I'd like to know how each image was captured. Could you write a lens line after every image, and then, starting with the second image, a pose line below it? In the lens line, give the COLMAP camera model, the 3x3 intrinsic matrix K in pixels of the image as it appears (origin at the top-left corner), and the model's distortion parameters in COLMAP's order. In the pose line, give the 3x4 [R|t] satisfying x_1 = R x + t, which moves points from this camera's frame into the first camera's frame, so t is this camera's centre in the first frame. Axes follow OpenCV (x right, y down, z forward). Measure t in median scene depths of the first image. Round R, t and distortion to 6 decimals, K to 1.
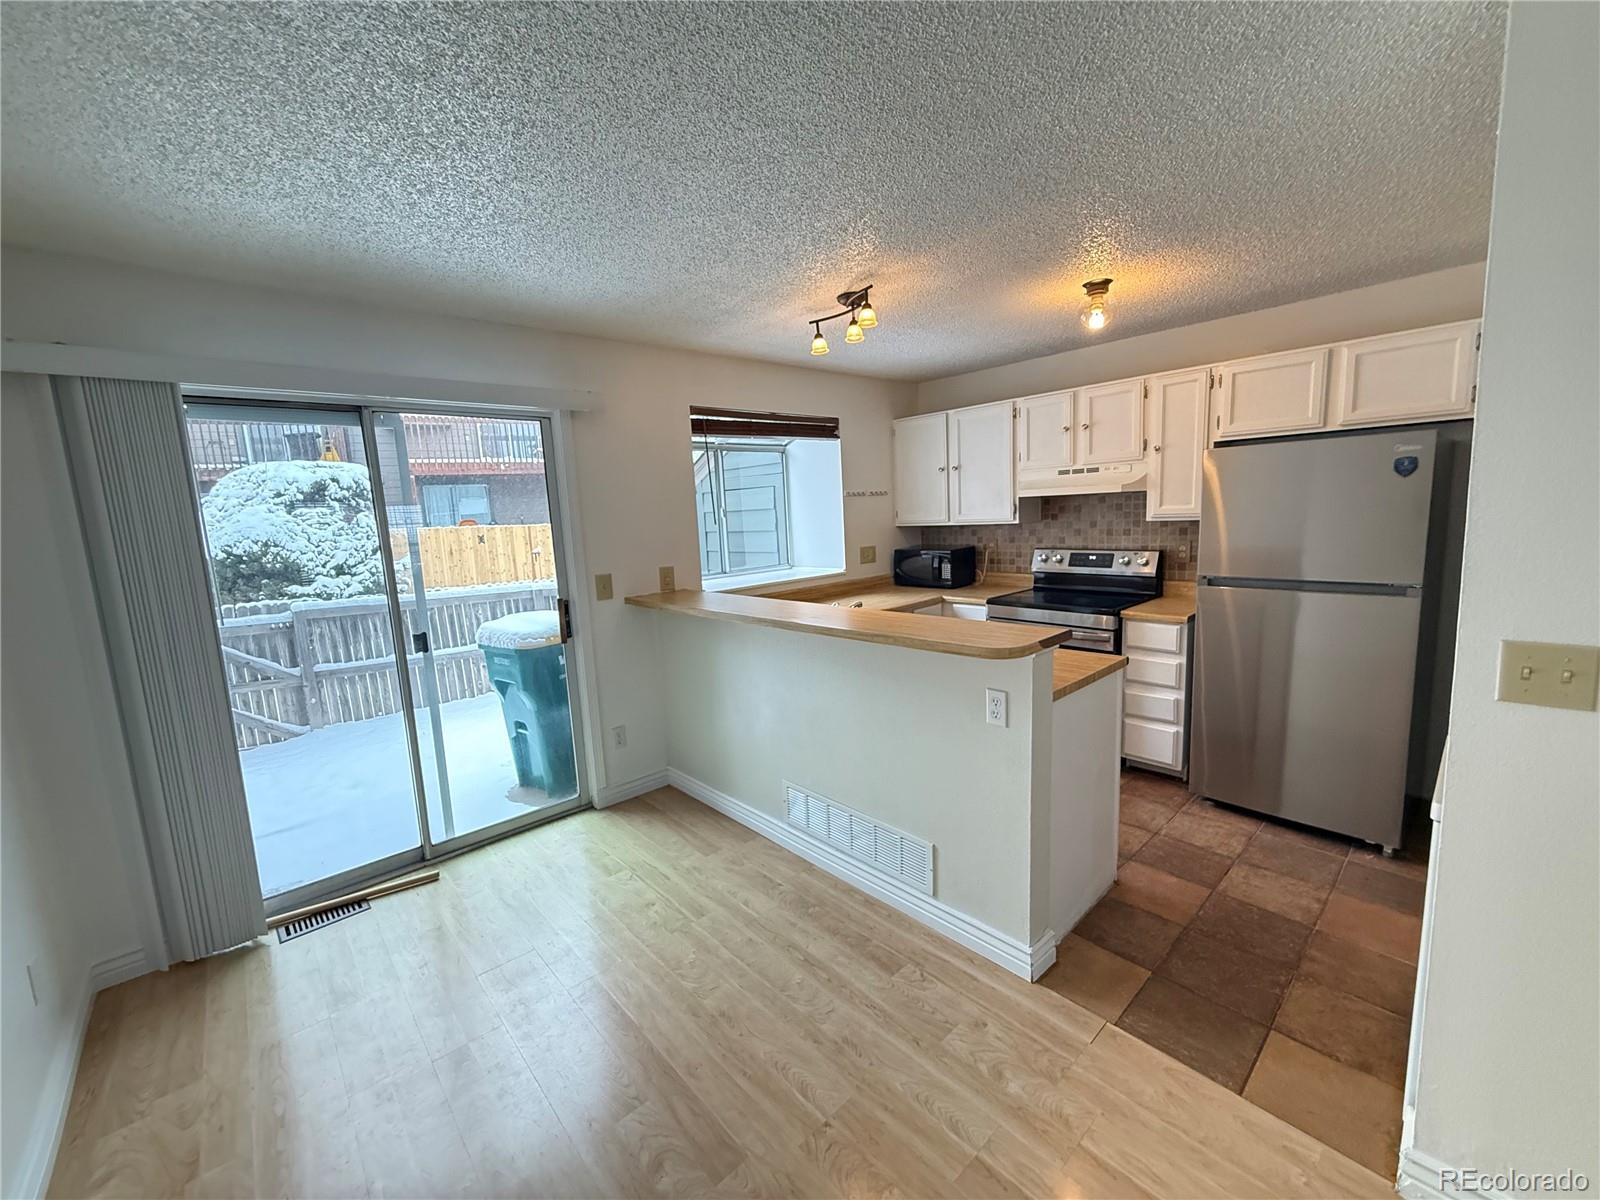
lens RADIAL K [[641.3, 0, 800.0], [0, 641.3, 600.0], [0, 0, 1]] dist [0.002286, -0.000278]
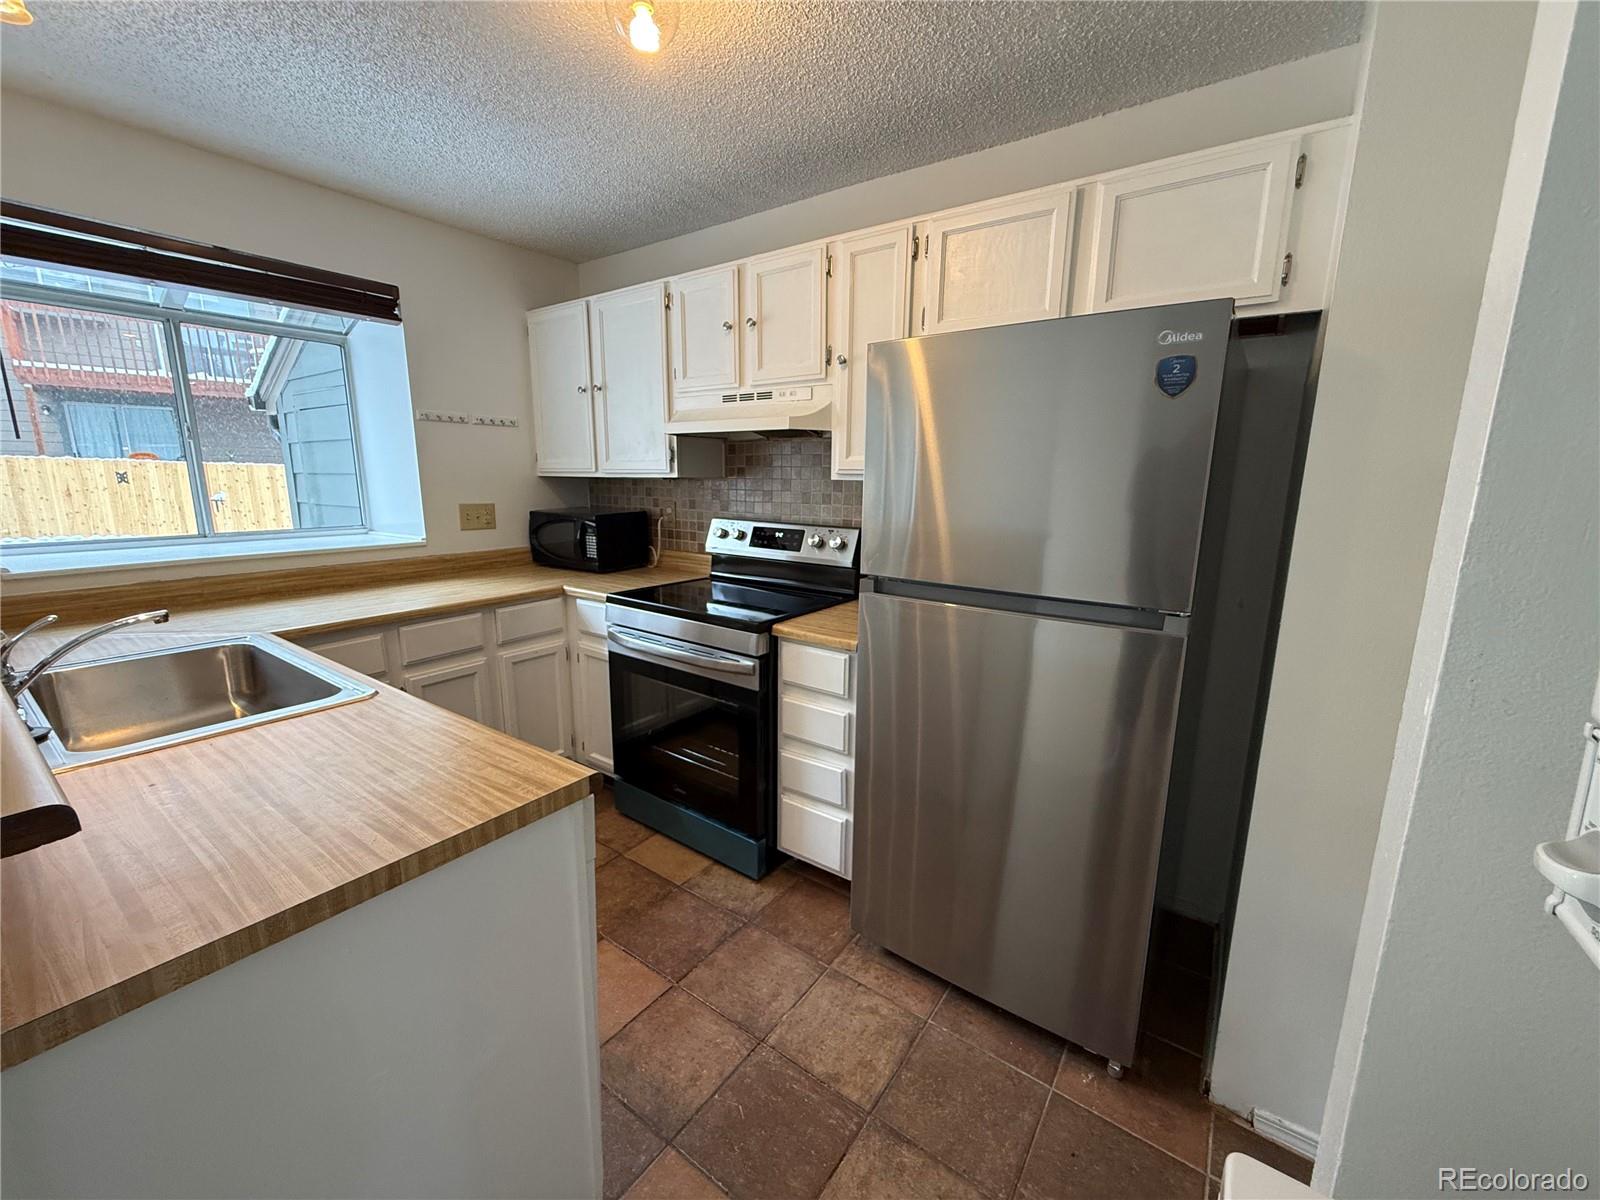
lens RADIAL K [[641.3, 0, 800.0], [0, 641.3, 600.0], [0, 0, 1]] dist [0.002286, -0.000278]
pose [[0.975213, 0.017110, 0.220603, 0.327311], [-0.027625, 0.998620, 0.044664, -0.028268], [-0.219535, -0.049651, 0.974340, 0.338143]]
